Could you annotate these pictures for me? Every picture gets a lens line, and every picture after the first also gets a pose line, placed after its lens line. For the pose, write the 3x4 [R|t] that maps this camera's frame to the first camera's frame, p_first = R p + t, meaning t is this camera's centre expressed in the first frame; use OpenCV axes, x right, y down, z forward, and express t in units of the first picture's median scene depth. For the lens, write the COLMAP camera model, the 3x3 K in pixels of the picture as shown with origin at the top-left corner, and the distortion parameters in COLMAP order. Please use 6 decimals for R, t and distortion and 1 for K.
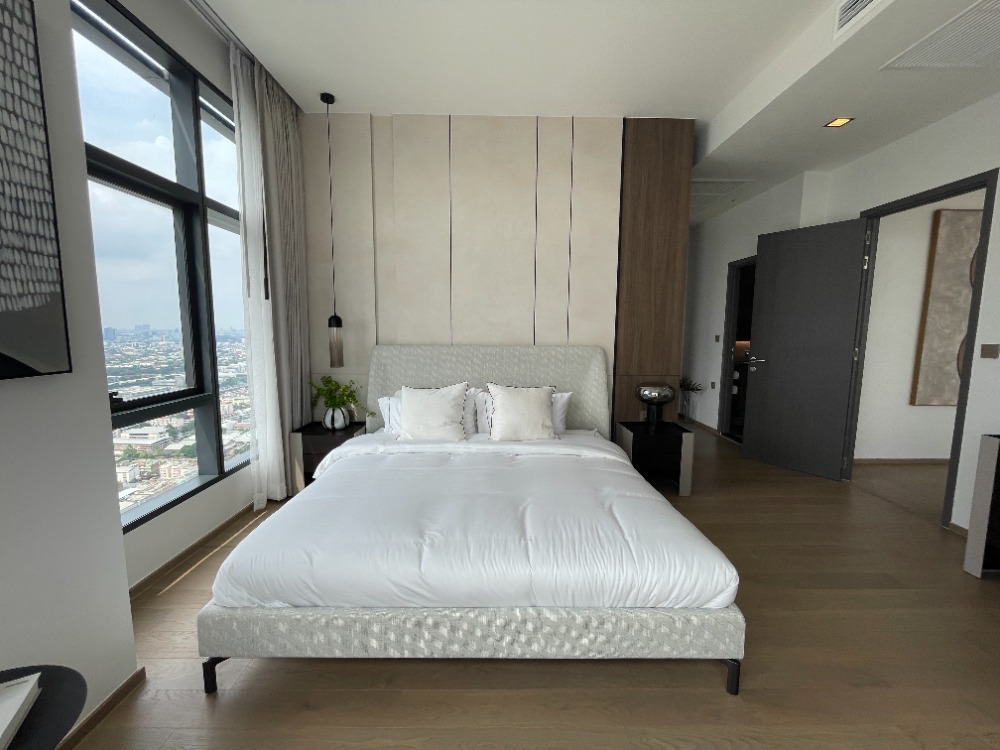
lens RADIAL K [[404.5, 0, 500.7], [0, 404.5, 373.0], [0, 0, 1]] dist [-0.002726, 0.000081]
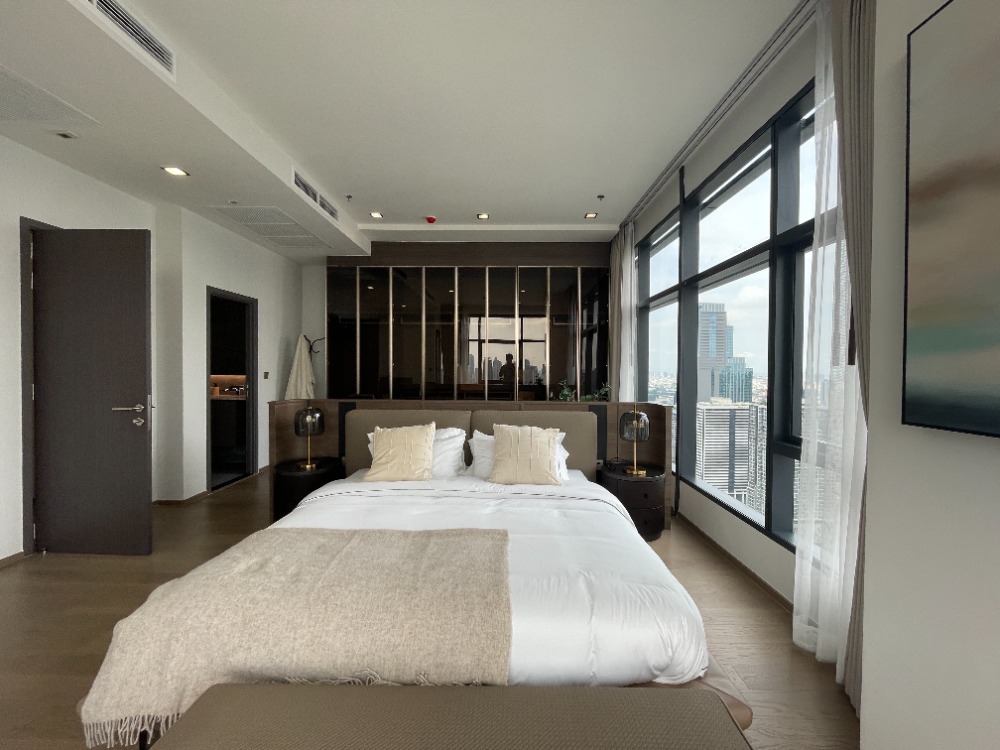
lens RADIAL K [[404.5, 0, 500.7], [0, 404.5, 373.0], [0, 0, 1]] dist [-0.002726, 0.000081]
pose [[-0.999537, -0.018913, 0.023829, -0.106078], [-0.015835, 0.992243, 0.123299, -0.229299], [-0.025976, 0.122864, -0.992083, 2.069943]]
